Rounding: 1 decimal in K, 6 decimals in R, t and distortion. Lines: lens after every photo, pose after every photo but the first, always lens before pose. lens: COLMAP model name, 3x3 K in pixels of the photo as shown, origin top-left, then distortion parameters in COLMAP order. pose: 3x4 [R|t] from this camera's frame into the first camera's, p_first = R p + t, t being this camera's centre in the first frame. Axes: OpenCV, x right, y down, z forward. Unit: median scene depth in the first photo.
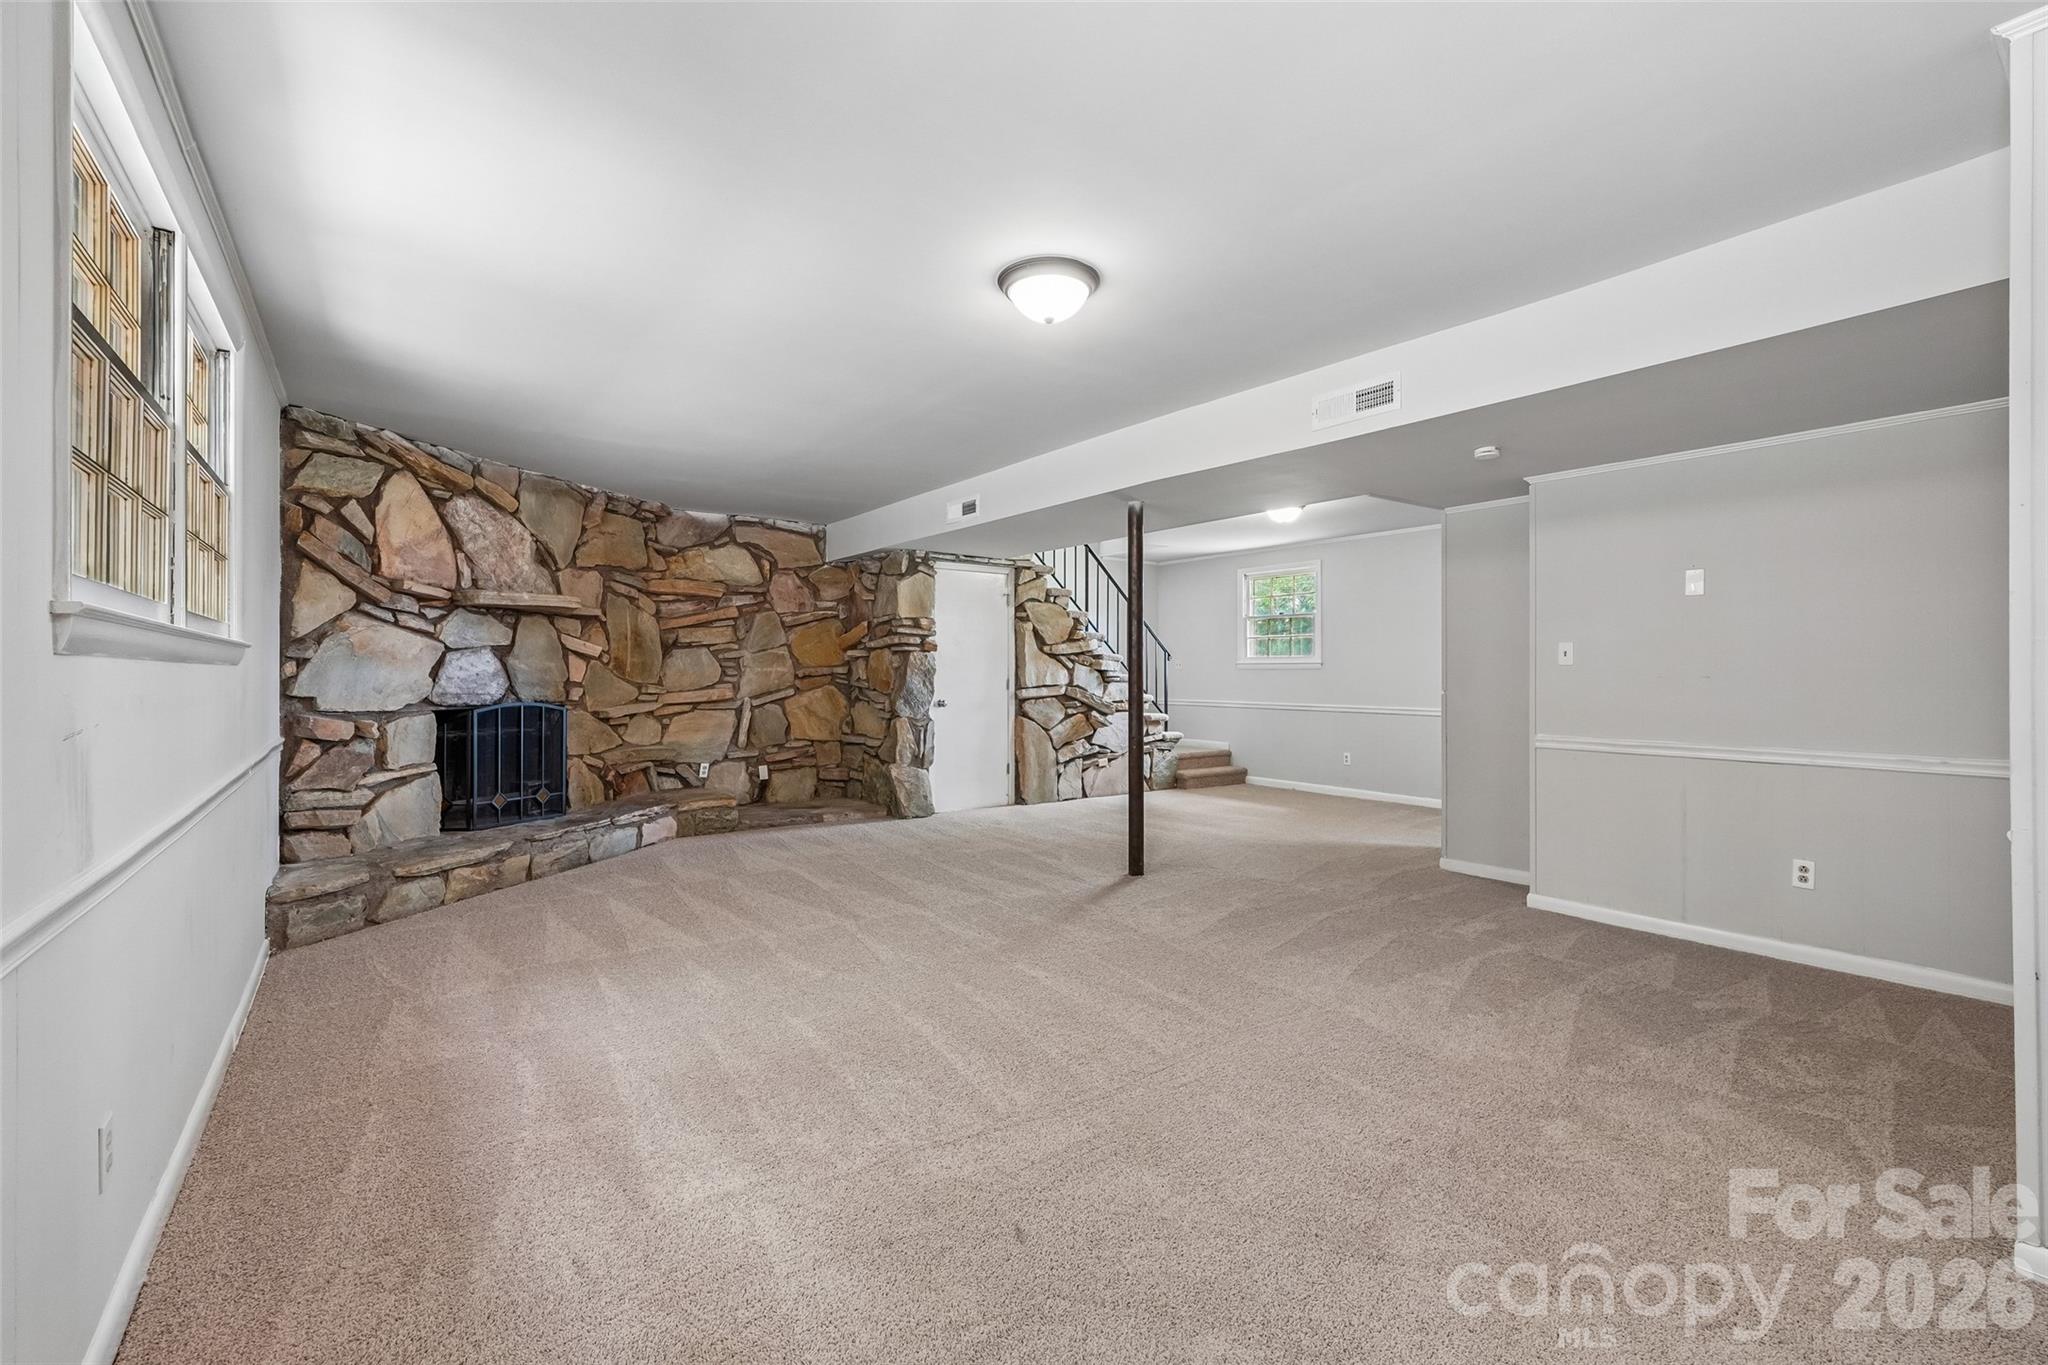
lens RADIAL K [[856.8, 0, 1014.3], [0, 856.8, 671.3], [0, 0, 1]] dist [-0.015367, 0.001003]
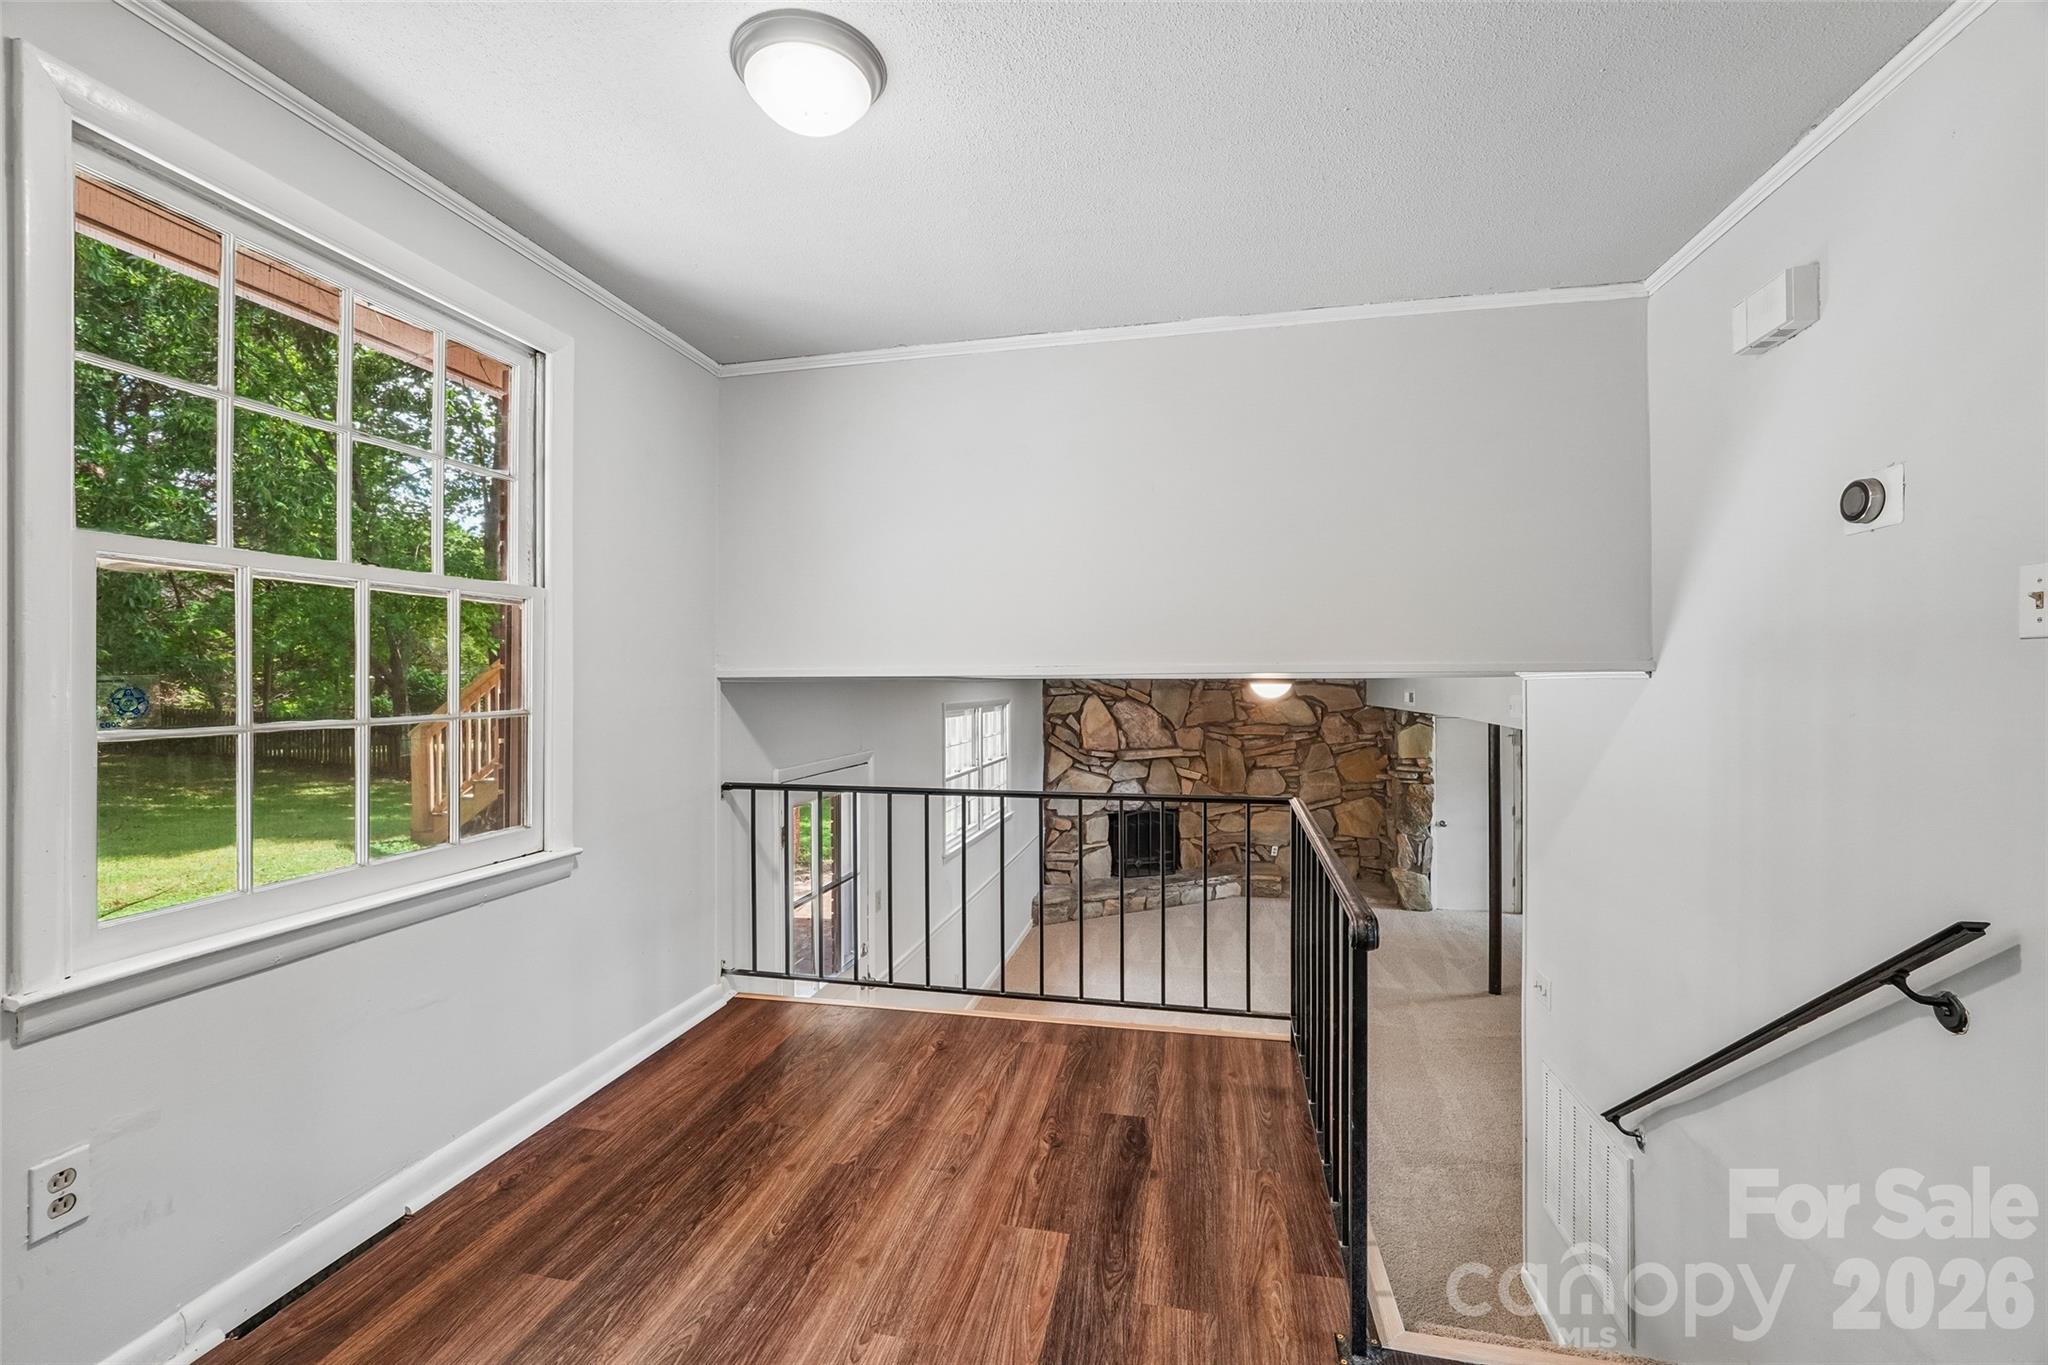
lens RADIAL K [[856.8, 0, 1022.7], [0, 856.8, 685.3], [0, 0, 1]] dist [-0.015367, 0.001003]
pose [[0.657372, -0.001340, -0.753565, 0.562117], [0.005961, 0.999976, 0.003422, -0.215333], [0.753543, -0.006741, 0.657365, -0.366462]]
